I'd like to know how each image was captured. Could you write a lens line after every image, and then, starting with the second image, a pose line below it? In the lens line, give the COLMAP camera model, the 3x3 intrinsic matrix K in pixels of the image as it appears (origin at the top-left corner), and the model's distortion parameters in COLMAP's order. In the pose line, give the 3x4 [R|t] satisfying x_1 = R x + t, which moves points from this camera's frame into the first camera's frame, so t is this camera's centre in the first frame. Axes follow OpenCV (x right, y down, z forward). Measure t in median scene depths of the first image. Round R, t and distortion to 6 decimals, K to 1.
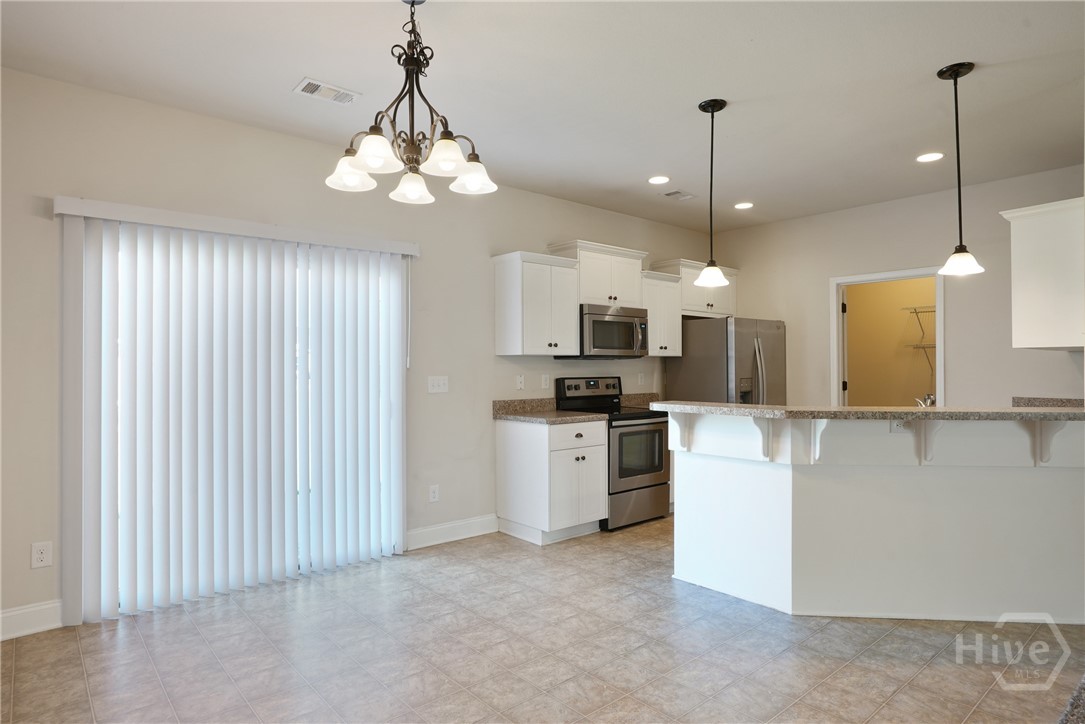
lens RADIAL K [[614.0, 0, 538.3], [0, 614.0, 360.9], [0, 0, 1]] dist [-0.025617, 0.028335]
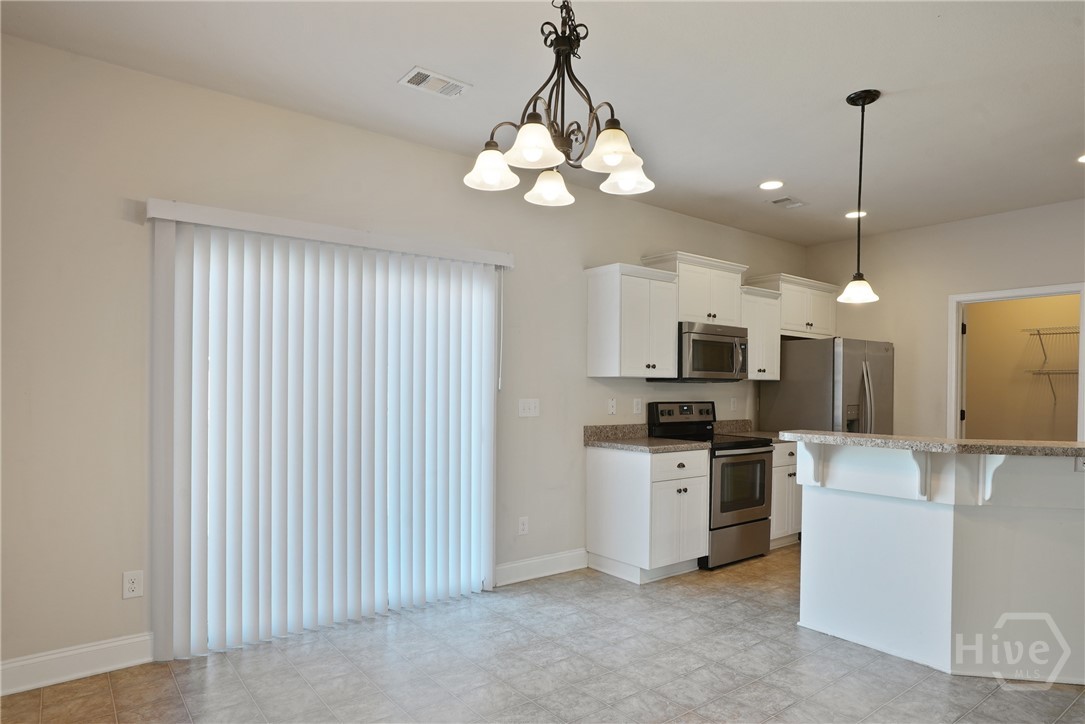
lens RADIAL K [[642.4, 0, 547.0], [0, 642.4, 393.9], [0, 0, 1]] dist [-0.025714, 0.030730]
pose [[0.999055, 0.013207, -0.041404, -0.106727], [-0.012437, 0.999746, 0.018792, -0.000697], [0.041641, -0.018259, 0.998966, 0.042279]]
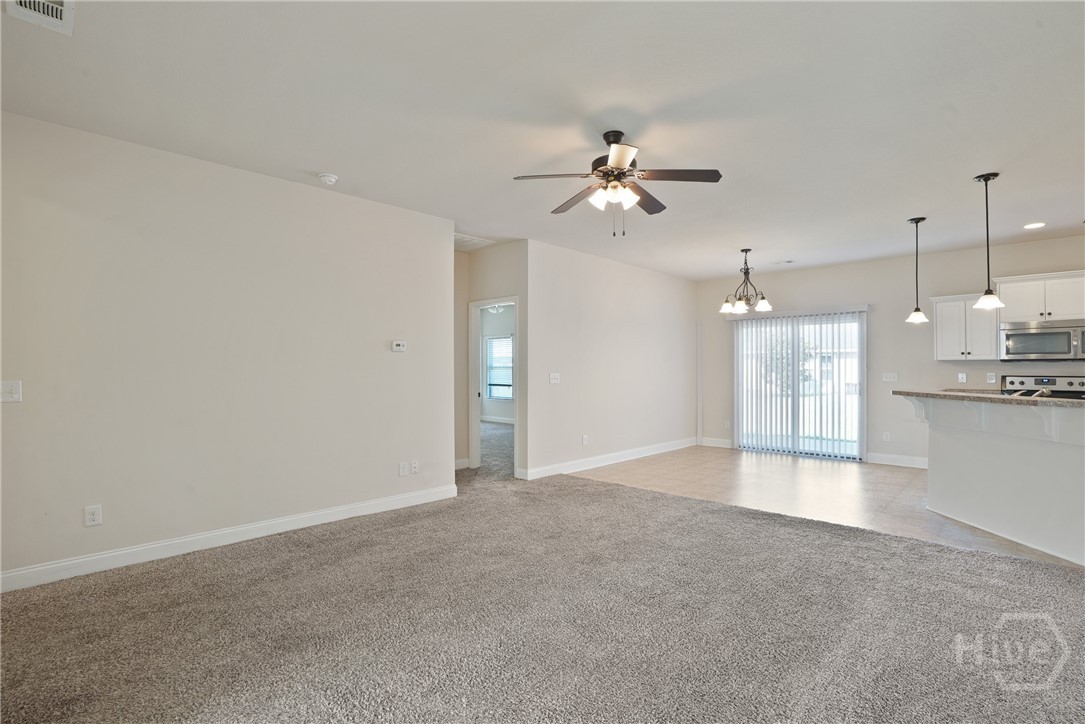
lens RADIAL K [[512.8, 0, 538.4], [0, 512.8, 362.4], [0, 0, 1]] dist [-0.060778, 0.023617]
pose [[0.089440, -0.007835, -0.995961, 1.347500], [0.010217, 0.999924, -0.006949, -0.006591], [0.995940, -0.009554, 0.089513, -0.183953]]
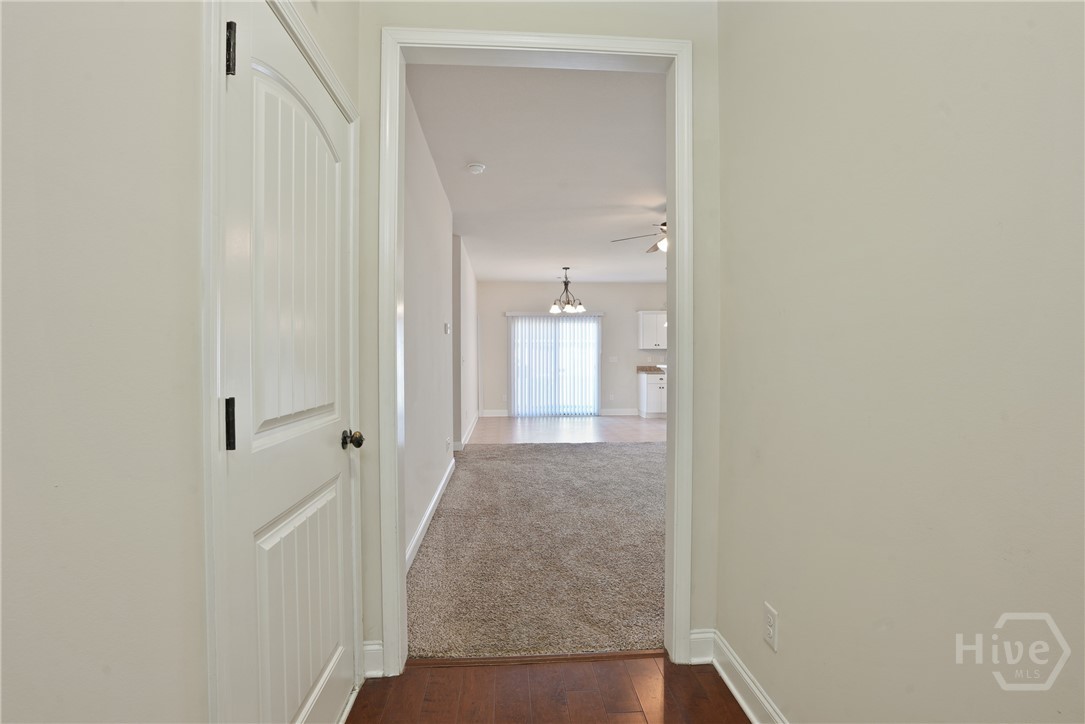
lens RADIAL K [[512.8, 0, 538.4], [0, 512.8, 362.4], [0, 0, 1]] dist [-0.060778, 0.023617]
pose [[0.803808, 0.010341, -0.594798, 1.065199], [0.003147, 0.999761, 0.021634, -0.000440], [0.594880, -0.019261, 0.803584, -1.219973]]
